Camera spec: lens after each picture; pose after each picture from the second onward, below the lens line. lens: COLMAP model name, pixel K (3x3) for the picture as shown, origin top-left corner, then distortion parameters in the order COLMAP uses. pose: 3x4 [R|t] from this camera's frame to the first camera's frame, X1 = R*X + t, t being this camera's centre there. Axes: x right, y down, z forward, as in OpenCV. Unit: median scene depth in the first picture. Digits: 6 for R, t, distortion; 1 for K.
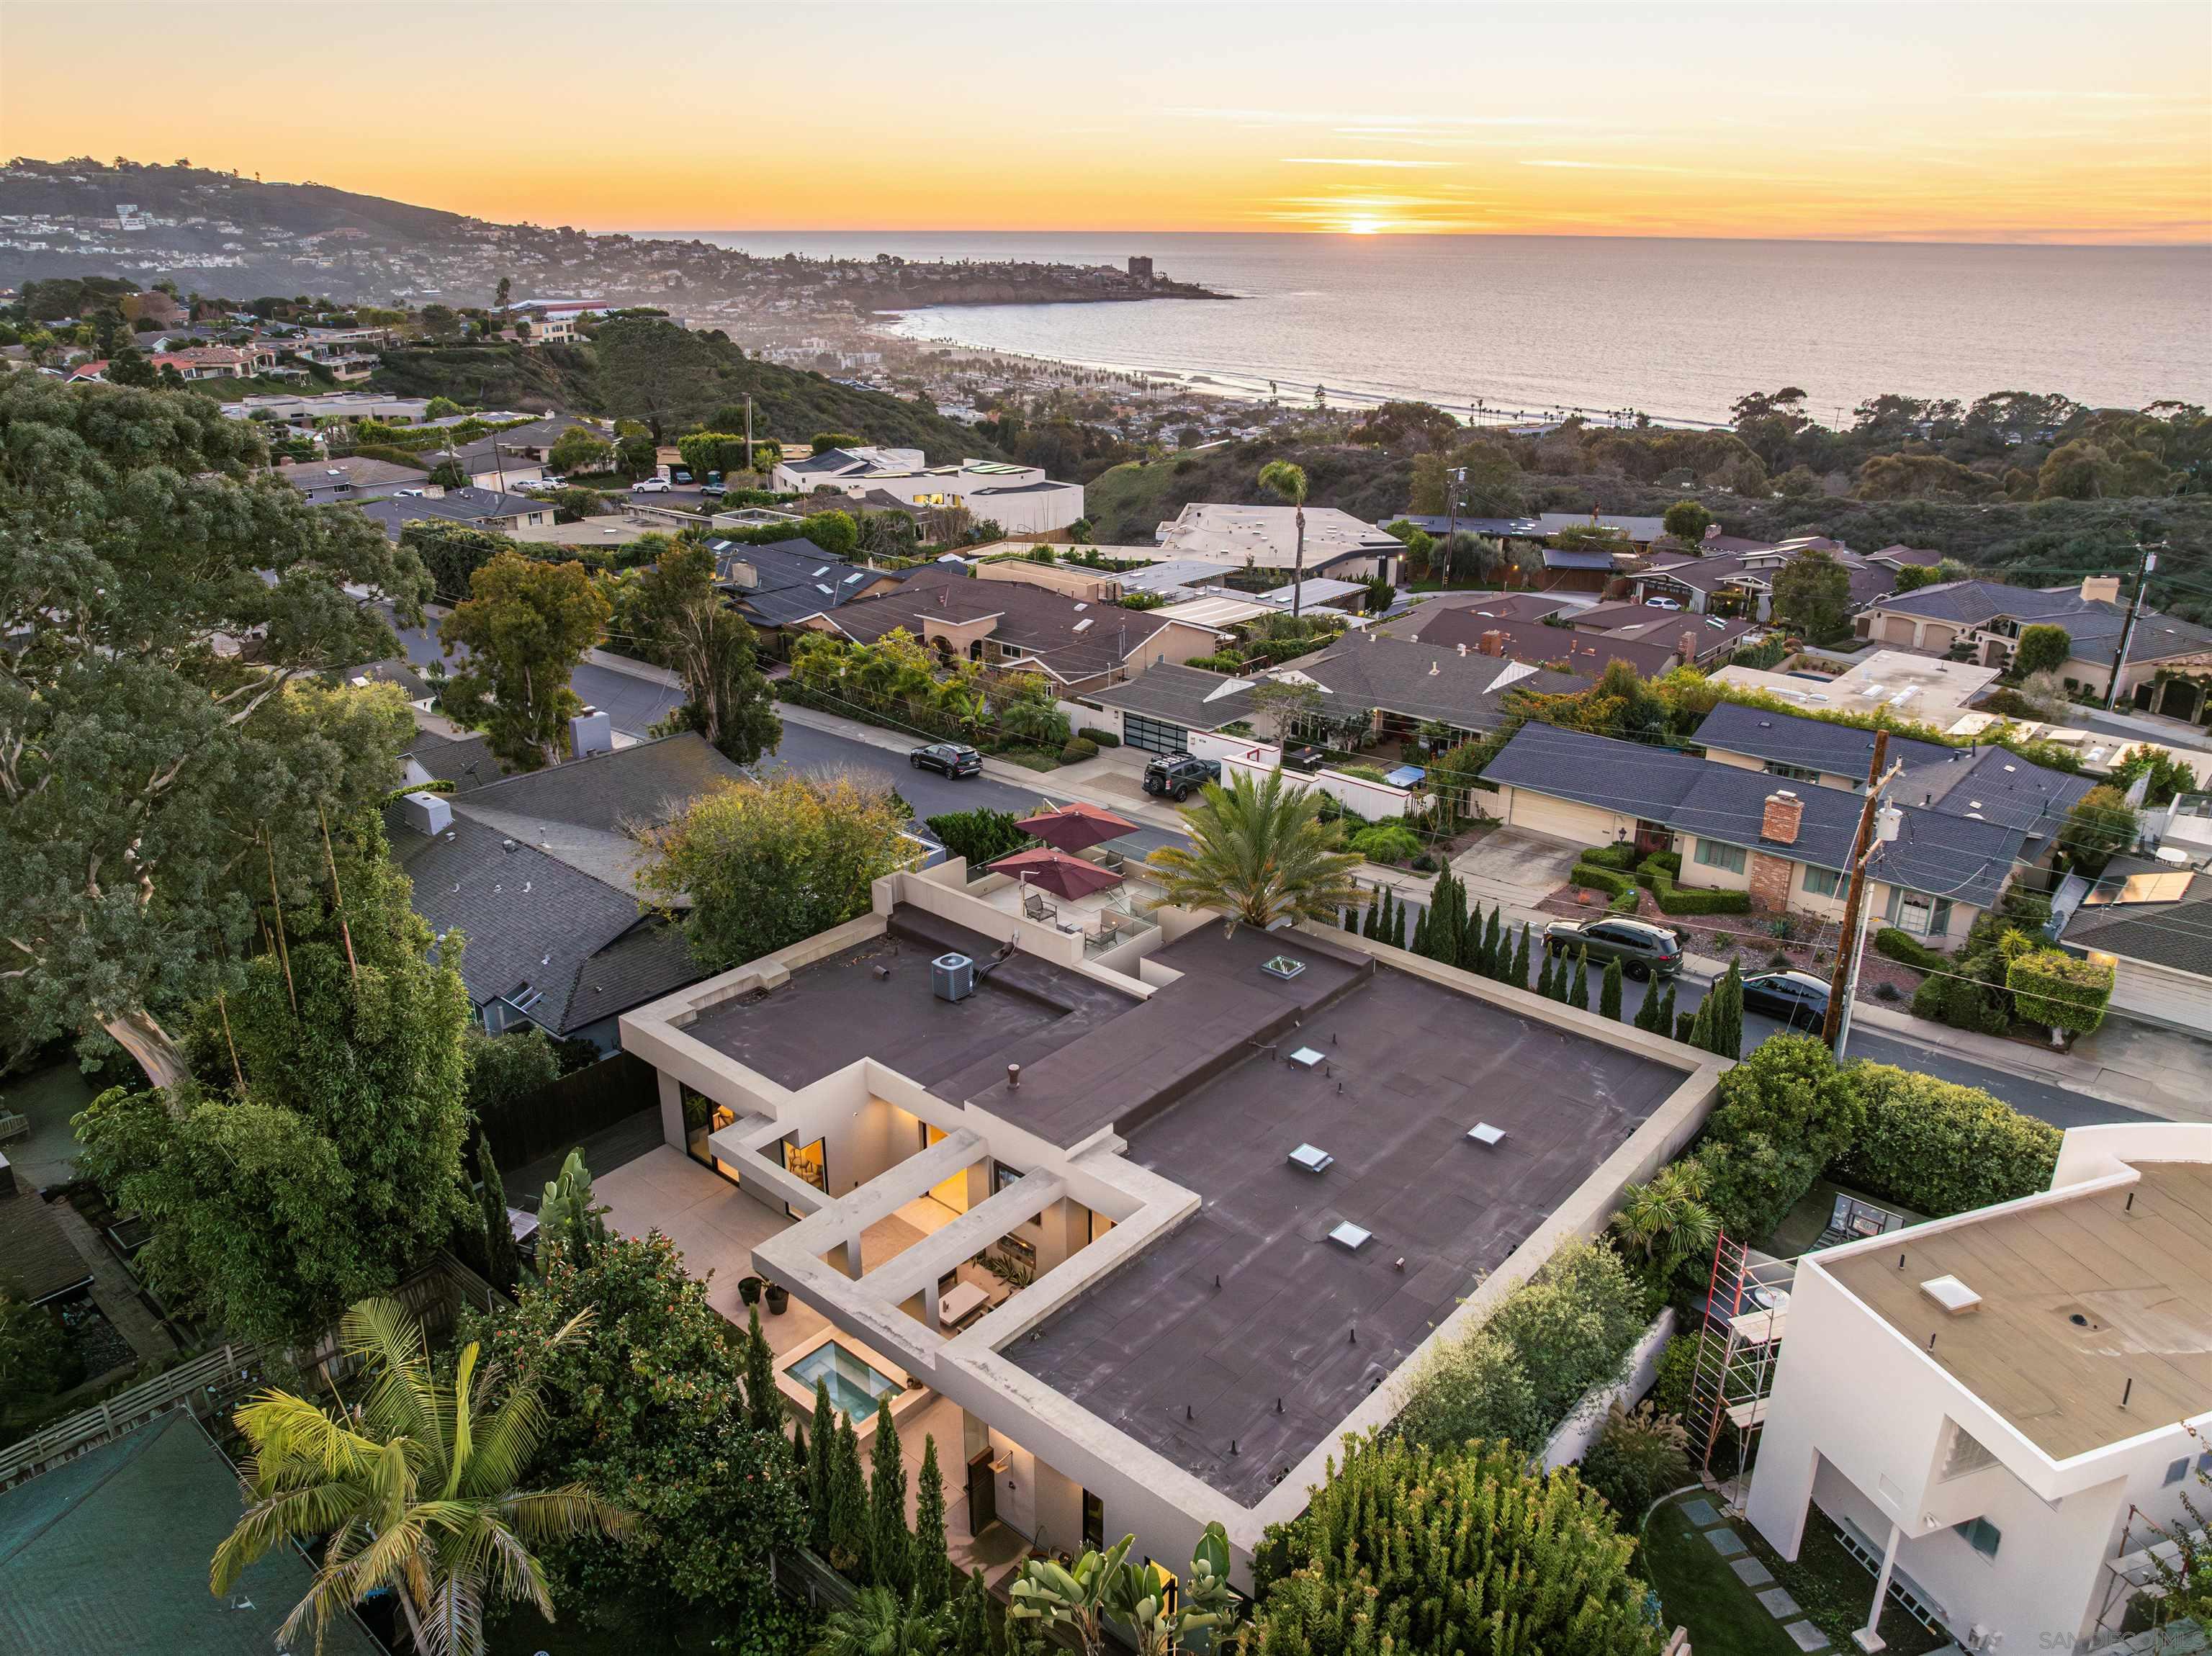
lens RADIAL K [[1557.1, 0, 1105.7], [0, 1557.1, 830.4], [0, 0, 1]] dist [-0.030227, -0.006717]
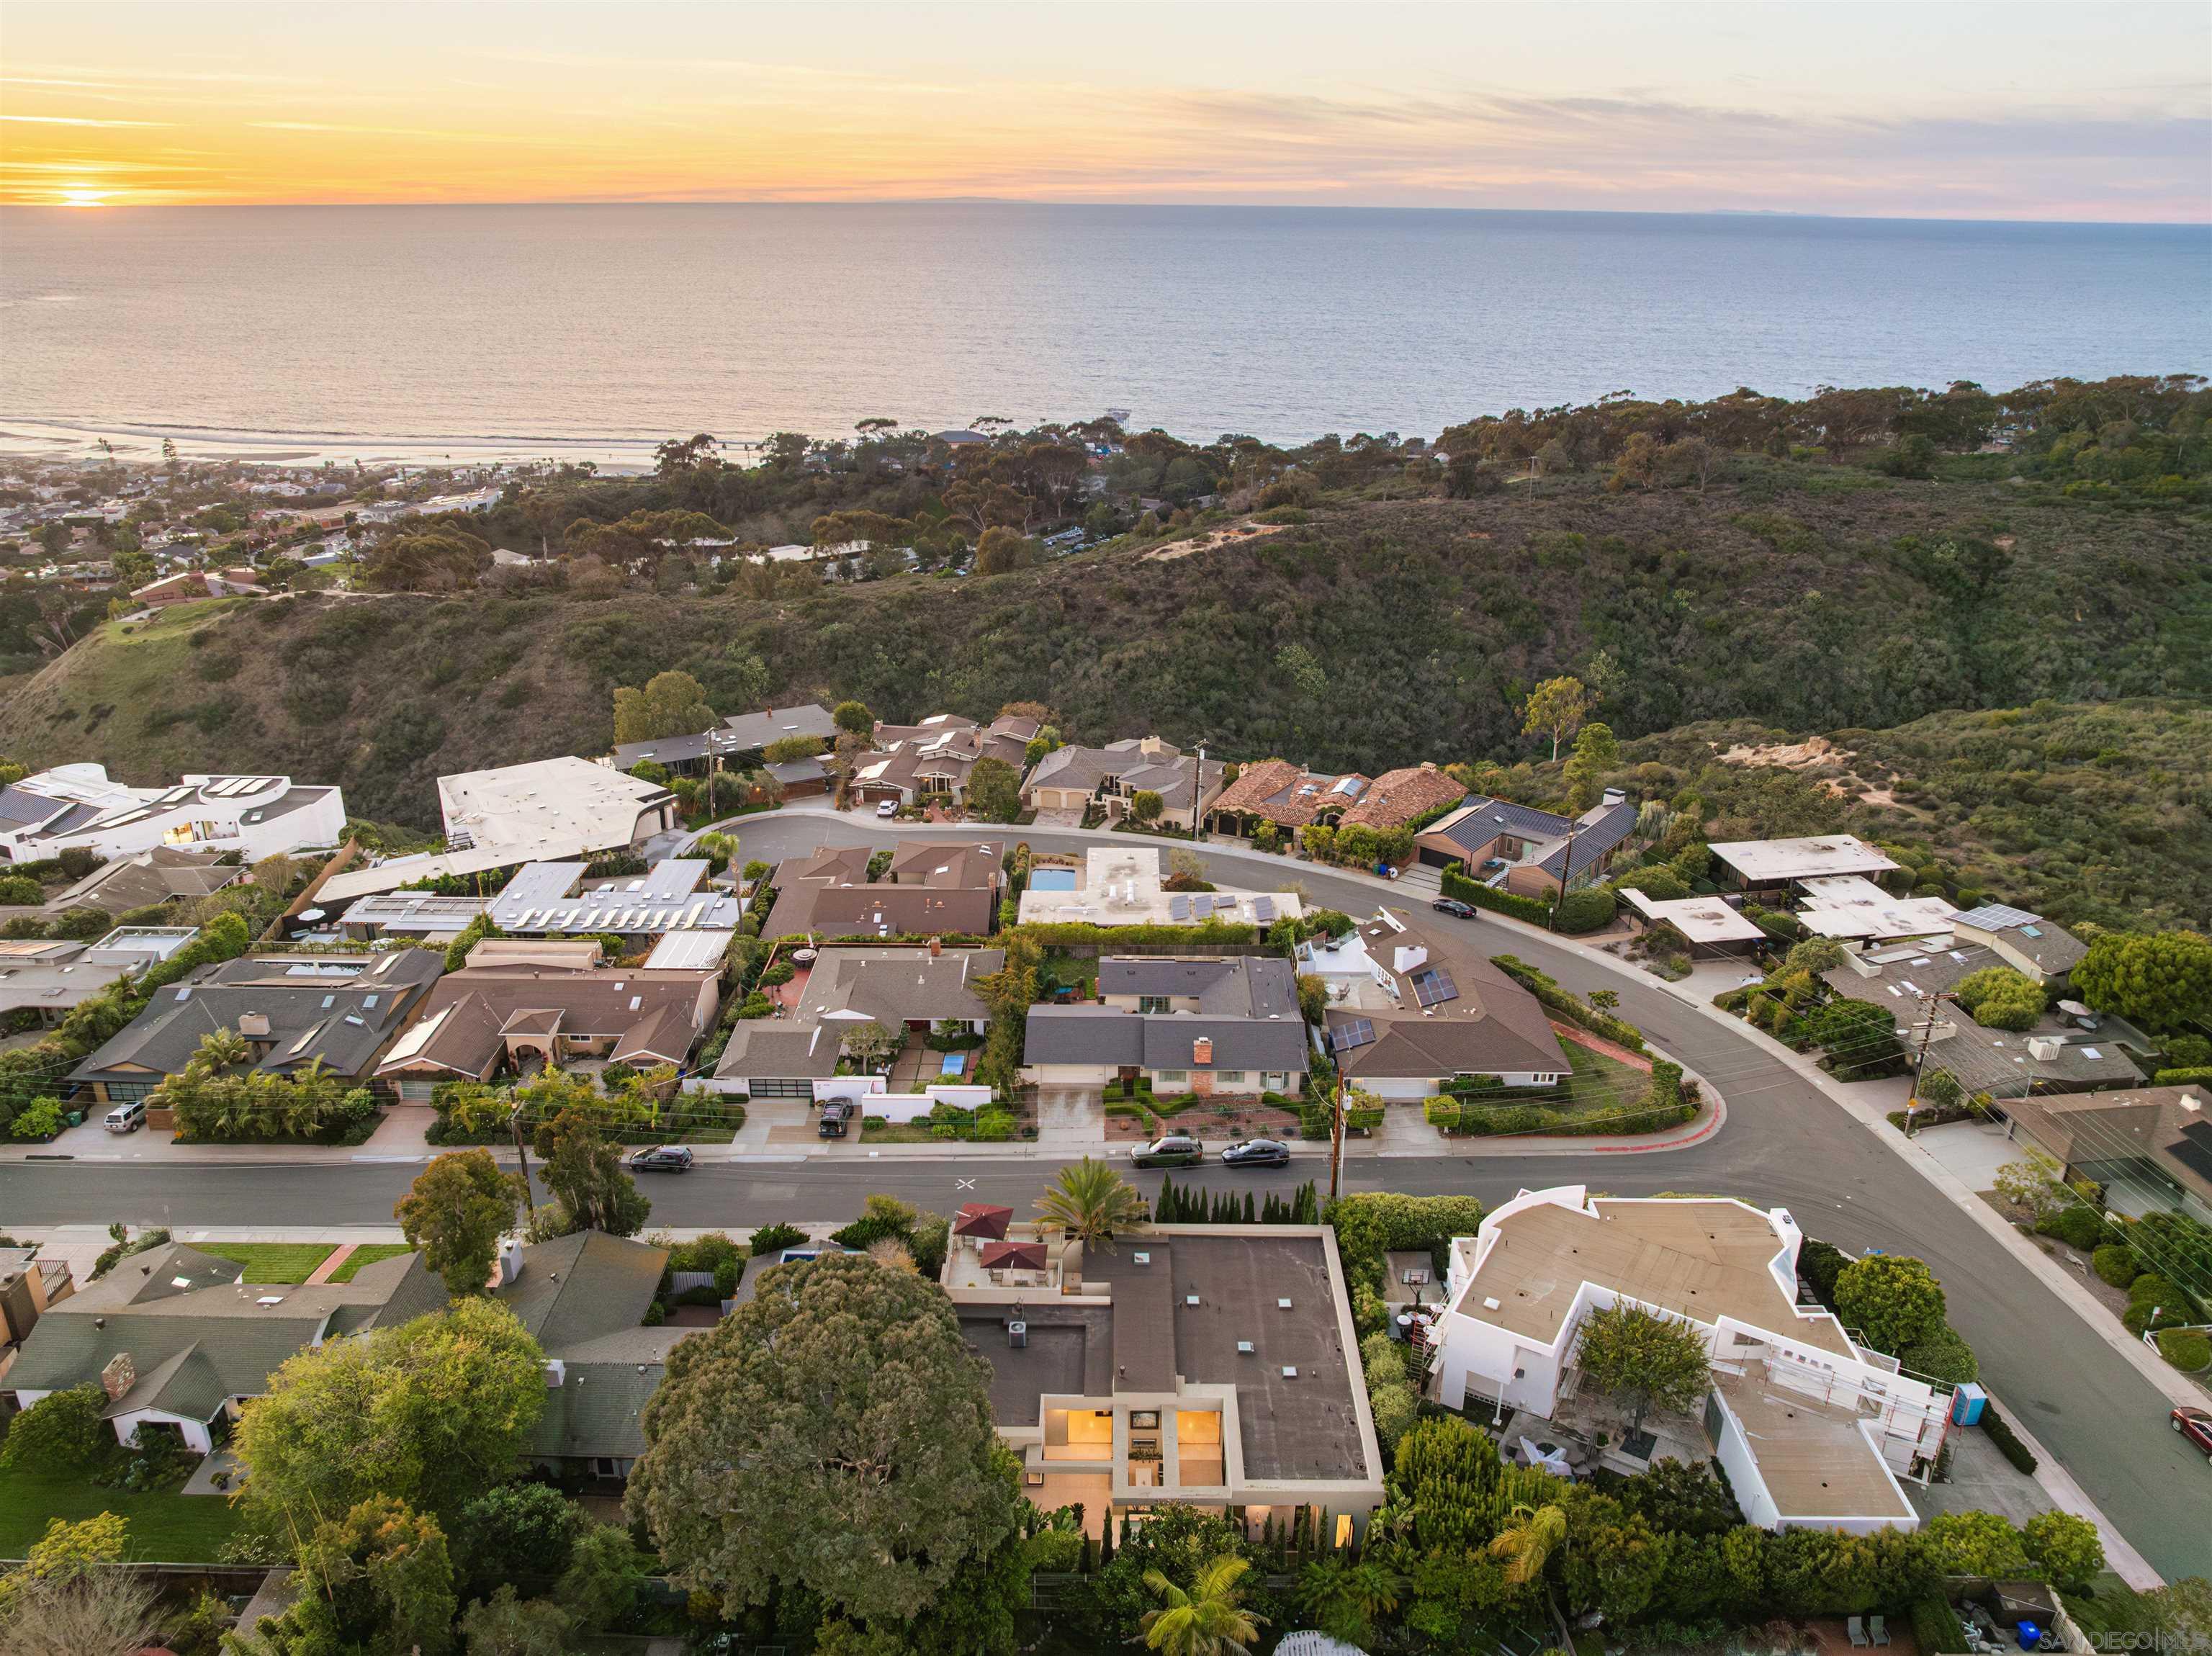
lens RADIAL K [[1557.1, 0, 1106.3], [0, 1557.1, 827.0], [0, 0, 1]] dist [-0.030227, -0.006717]
pose [[0.759117, -0.250197, 0.600952, -0.676121], [0.238796, 0.965858, 0.100474, -0.454791], [-0.605572, 0.067233, 0.792945, -0.431097]]
